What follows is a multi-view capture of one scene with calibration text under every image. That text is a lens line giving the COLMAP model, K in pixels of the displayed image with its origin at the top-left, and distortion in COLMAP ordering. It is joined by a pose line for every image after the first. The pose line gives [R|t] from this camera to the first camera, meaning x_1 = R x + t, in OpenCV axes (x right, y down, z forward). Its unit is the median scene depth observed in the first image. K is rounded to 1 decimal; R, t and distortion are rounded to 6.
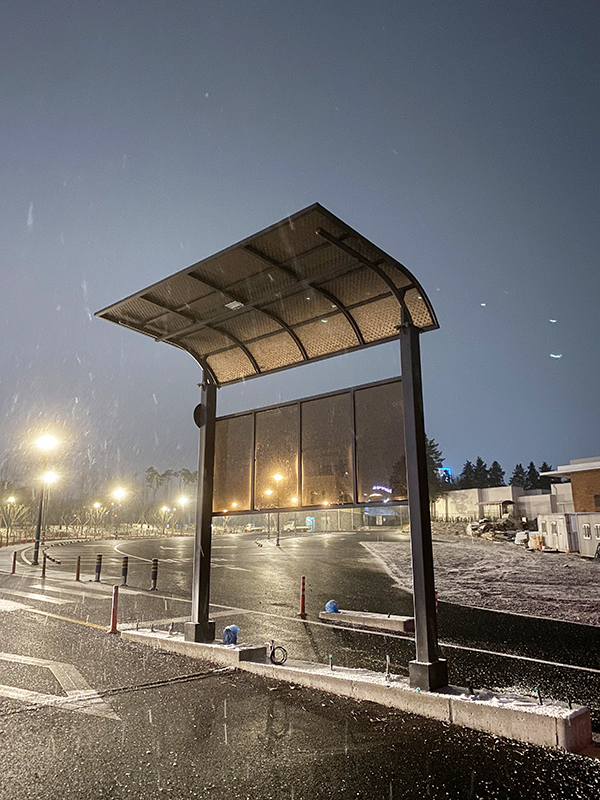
lens RADIAL K [[609.8, 0, 300.0], [0, 609.8, 400.0], [0, 0, 1]] dist [0.026040, -0.003242]
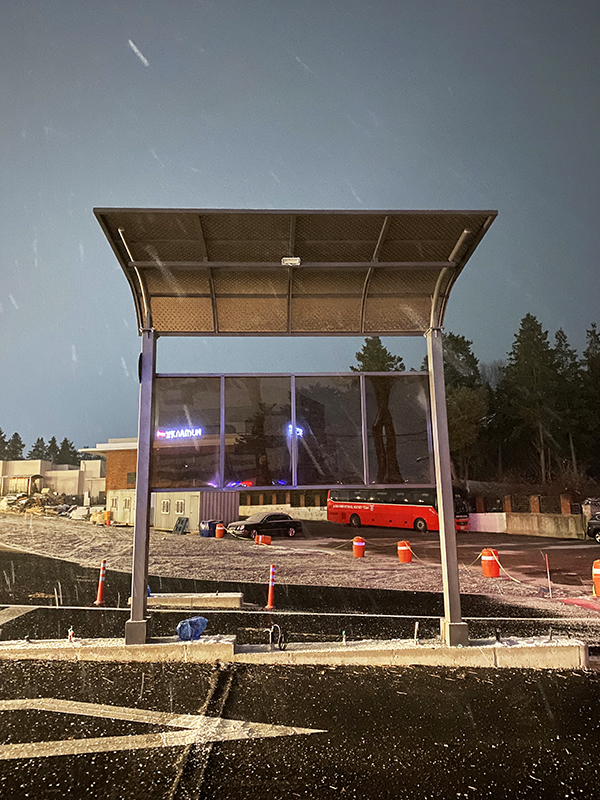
lens RADIAL K [[609.8, 0, 300.0], [0, 609.8, 400.0], [0, 0, 1]] dist [0.026040, -0.003242]
pose [[0.702026, 0.128840, 0.700400, -0.072533], [-0.156852, 0.987321, -0.024404, 0.006819], [-0.694664, -0.092727, 0.713333, 0.033865]]
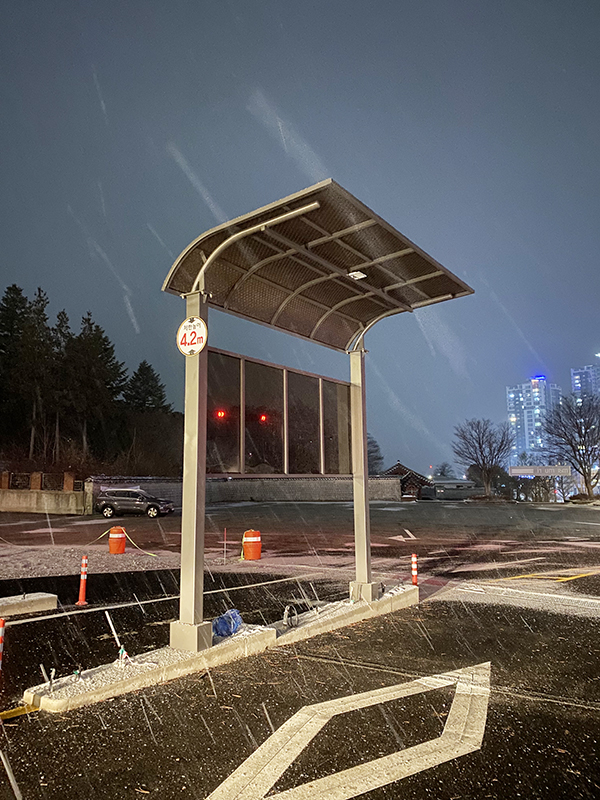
lens RADIAL K [[609.8, 0, 300.0], [0, 609.8, 400.0], [0, 0, 1]] dist [0.026040, -0.003242]
pose [[-0.141750, 0.142724, 0.979560, -0.108878], [-0.227108, 0.958468, -0.172515, 0.024546], [-0.963498, -0.246920, -0.103449, 0.120018]]
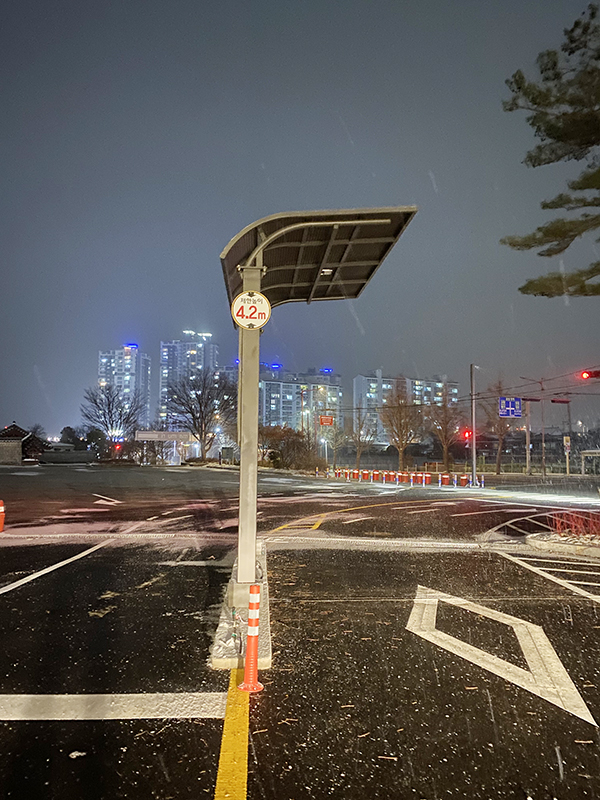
lens RADIAL K [[609.8, 0, 300.0], [0, 609.8, 400.0], [0, 0, 1]] dist [0.026040, -0.003242]
pose [[-0.729668, 0.053729, 0.681688, -0.087403], [-0.165156, 0.953547, -0.251936, 0.038867], [-0.663557, -0.296414, -0.686899, 0.183646]]
